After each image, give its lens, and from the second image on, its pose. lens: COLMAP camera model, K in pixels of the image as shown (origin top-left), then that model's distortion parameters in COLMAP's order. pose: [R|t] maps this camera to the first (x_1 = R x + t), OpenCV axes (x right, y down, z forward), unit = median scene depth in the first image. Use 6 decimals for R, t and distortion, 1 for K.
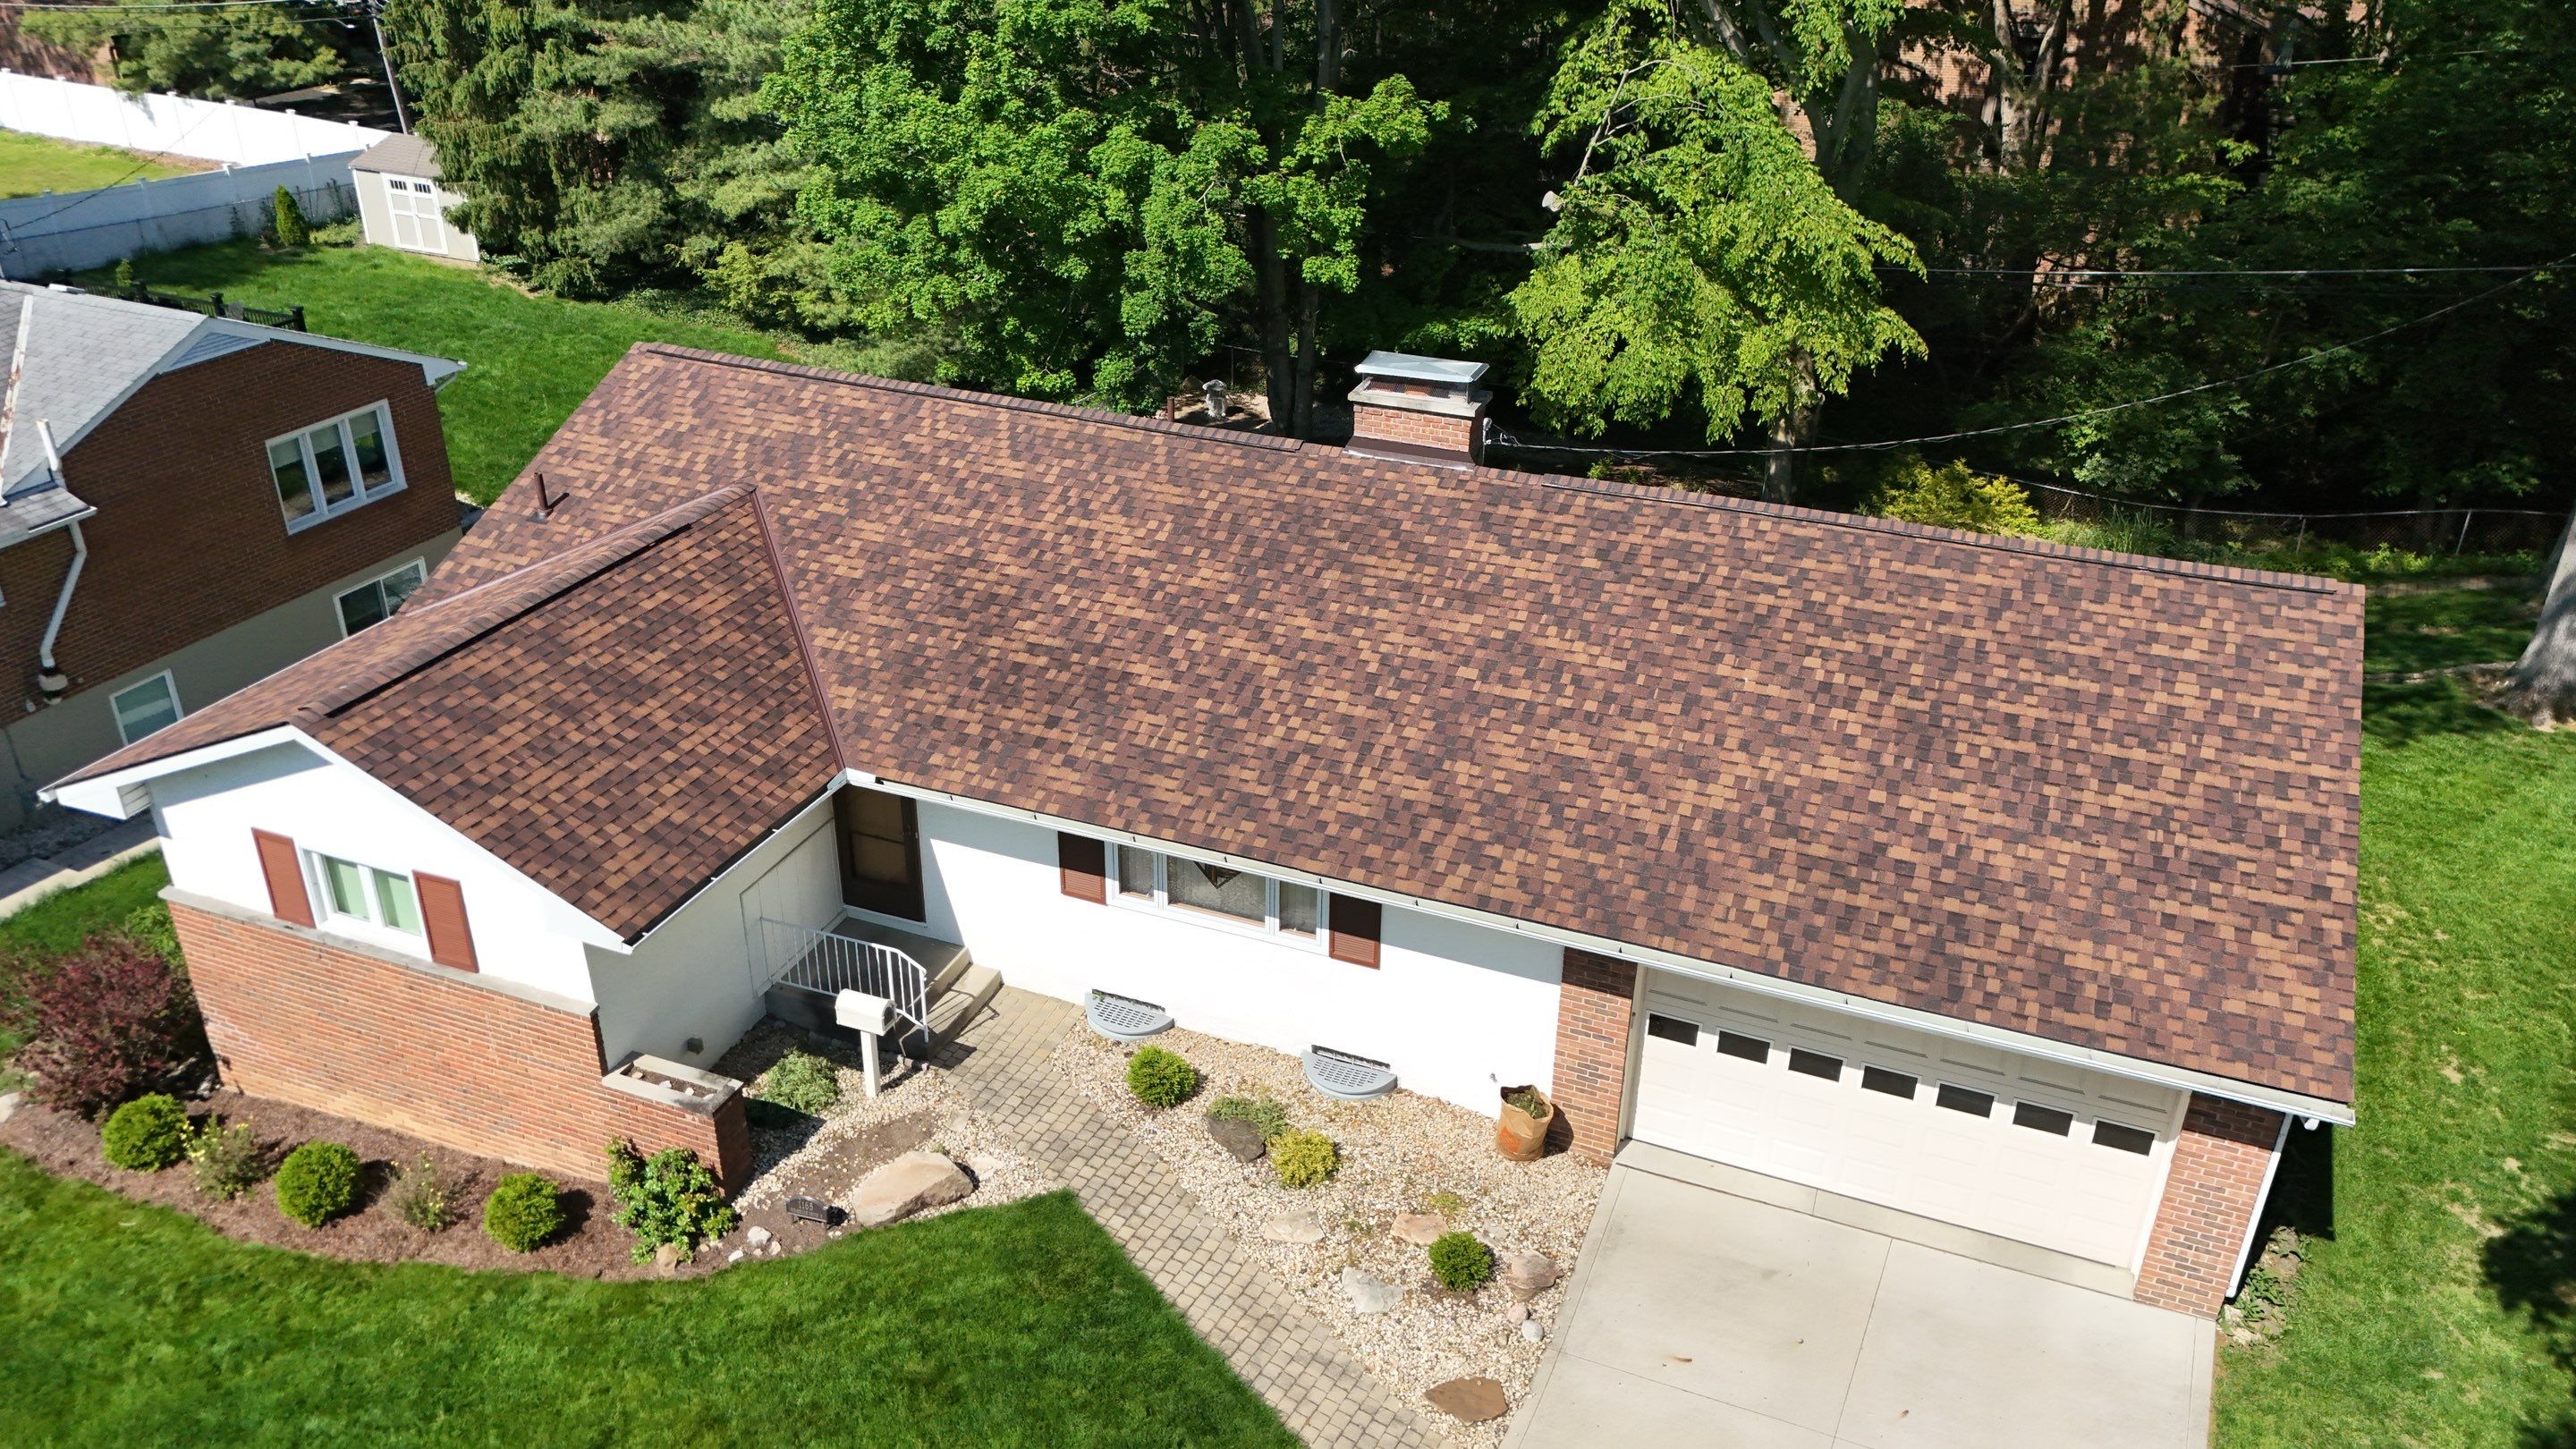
lens RADIAL K [[1885.9, 0, 1281.7], [0, 1885.9, 720.7], [0, 0, 1]] dist [0.085204, -0.084686]
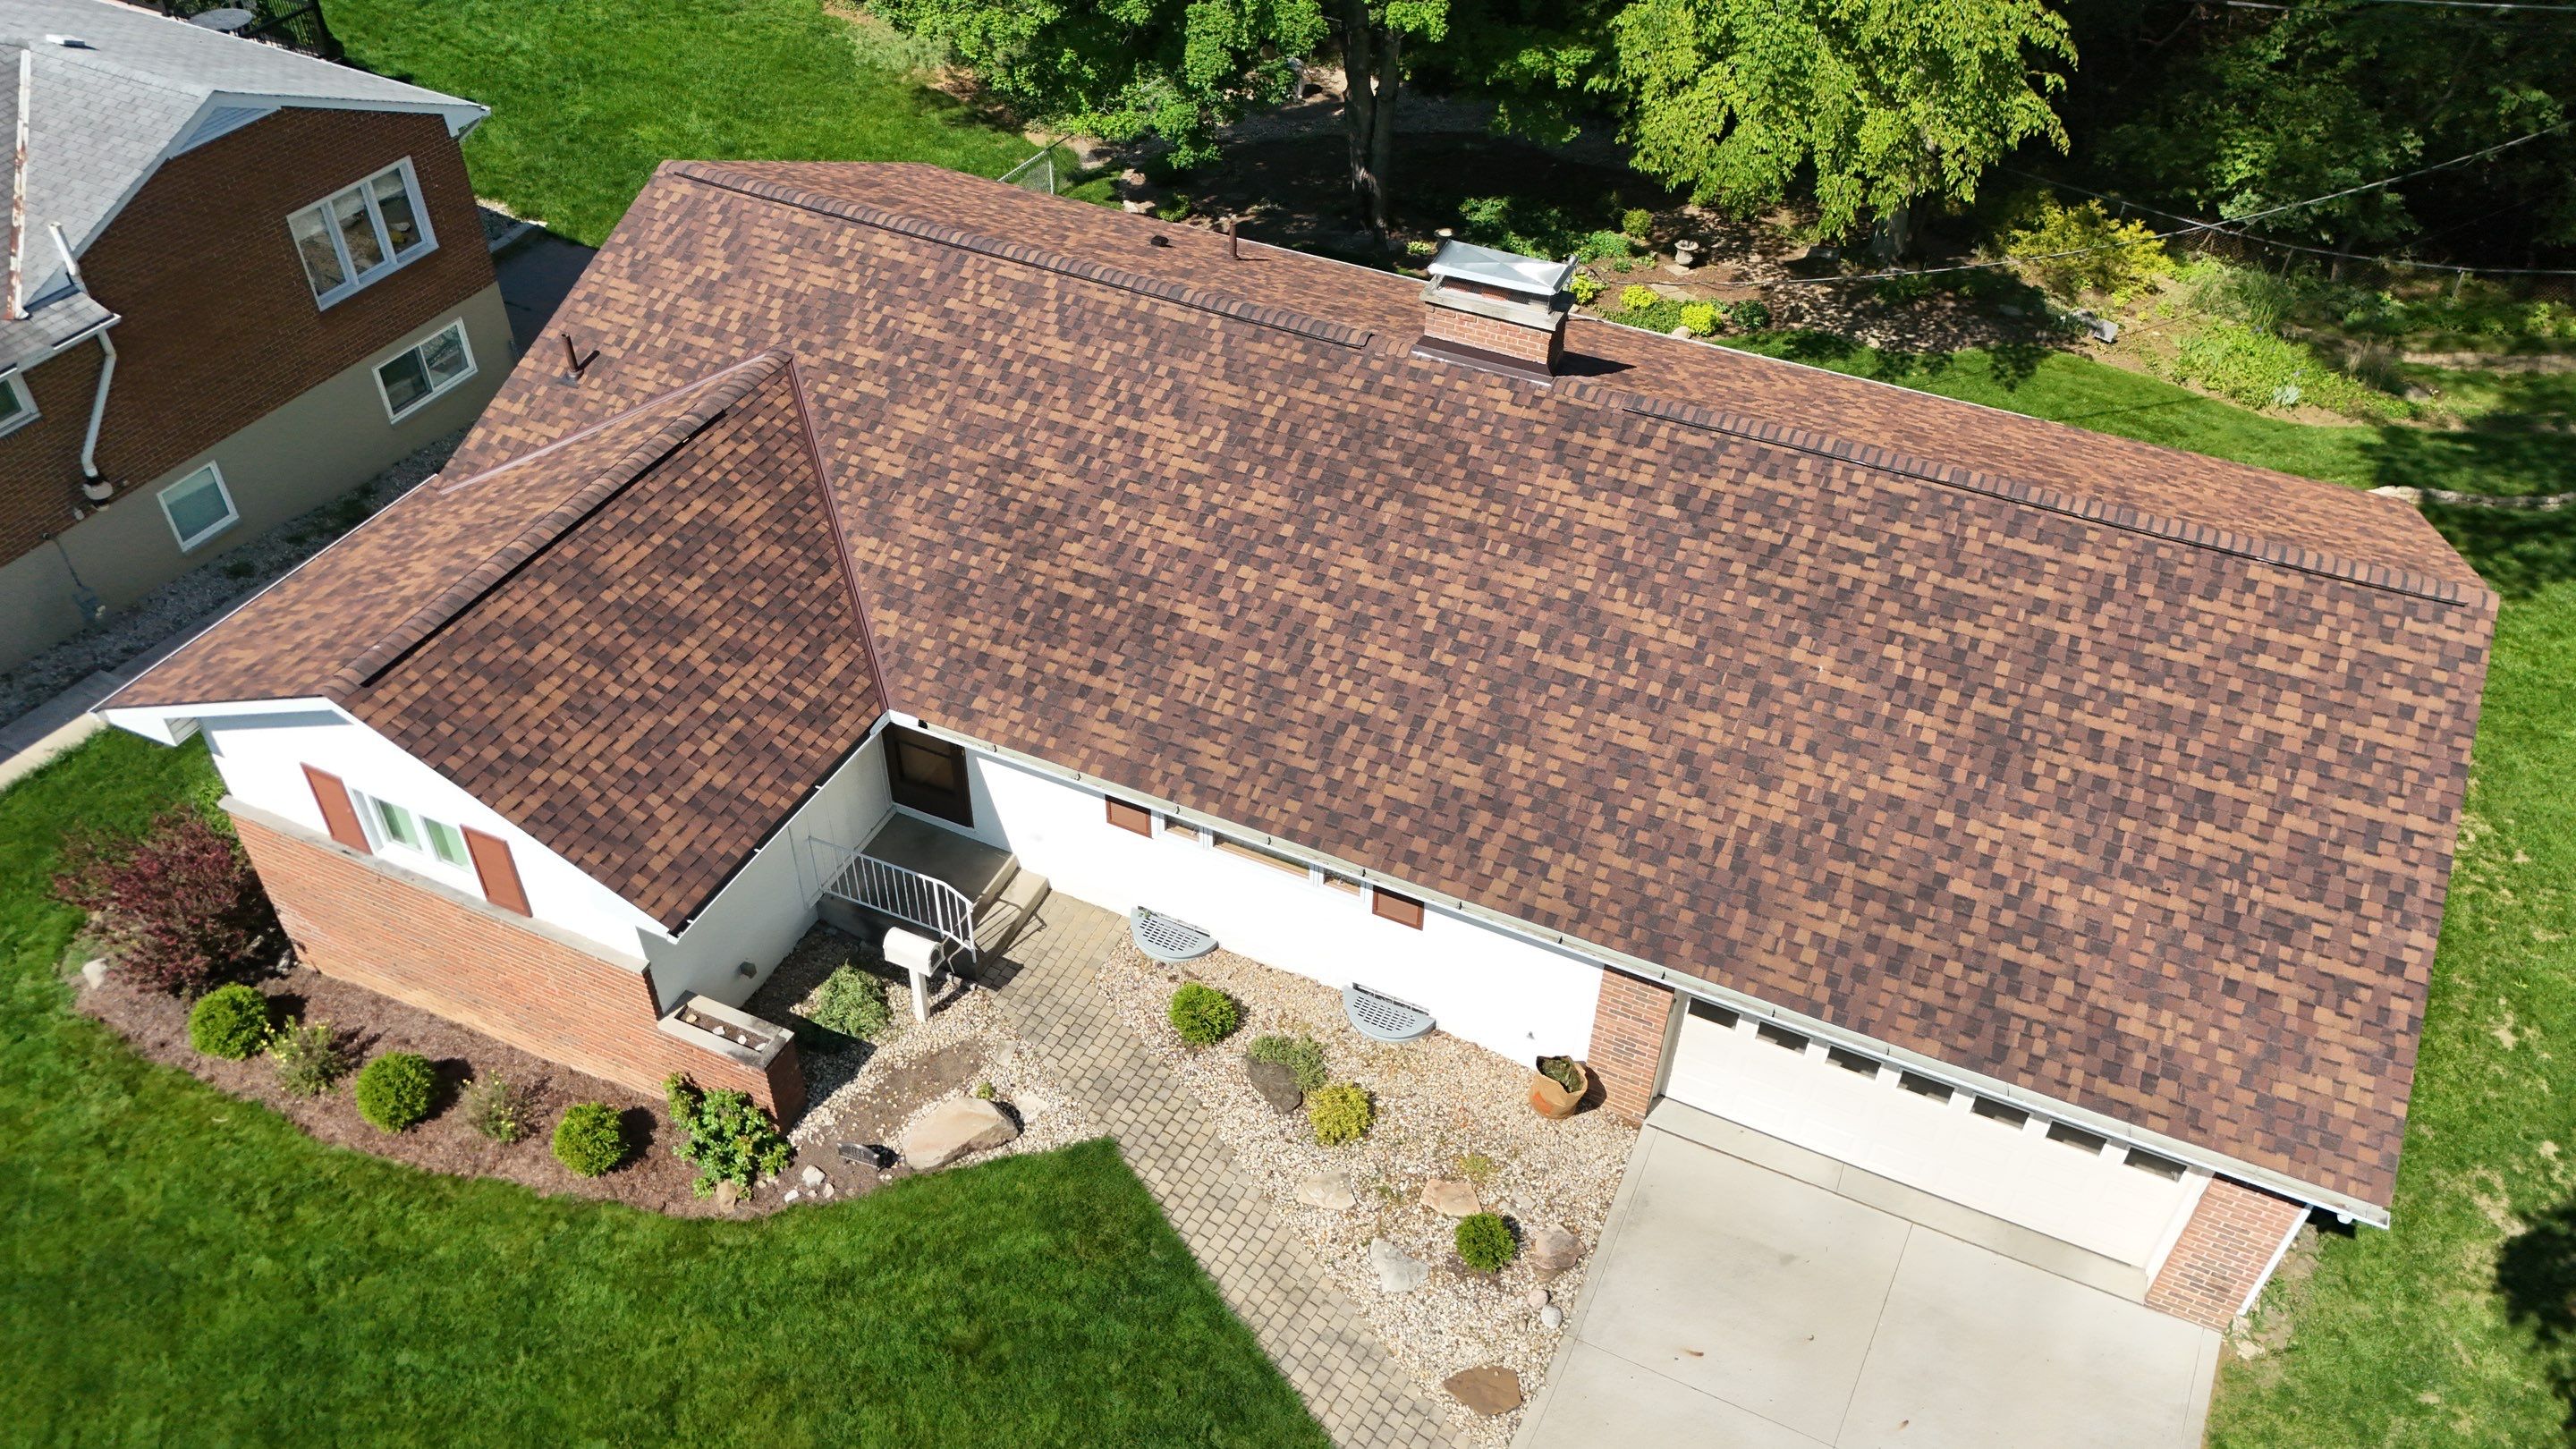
lens RADIAL K [[1889.8, 0, 1280.9], [0, 1889.8, 721.9], [0, 0, 1]] dist [0.079468, -0.076134]
pose [[0.998760, 0.035859, -0.034538, 0.007641], [-0.026817, 0.971950, 0.233652, -0.205460], [0.041948, -0.232436, 0.971707, 0.051513]]
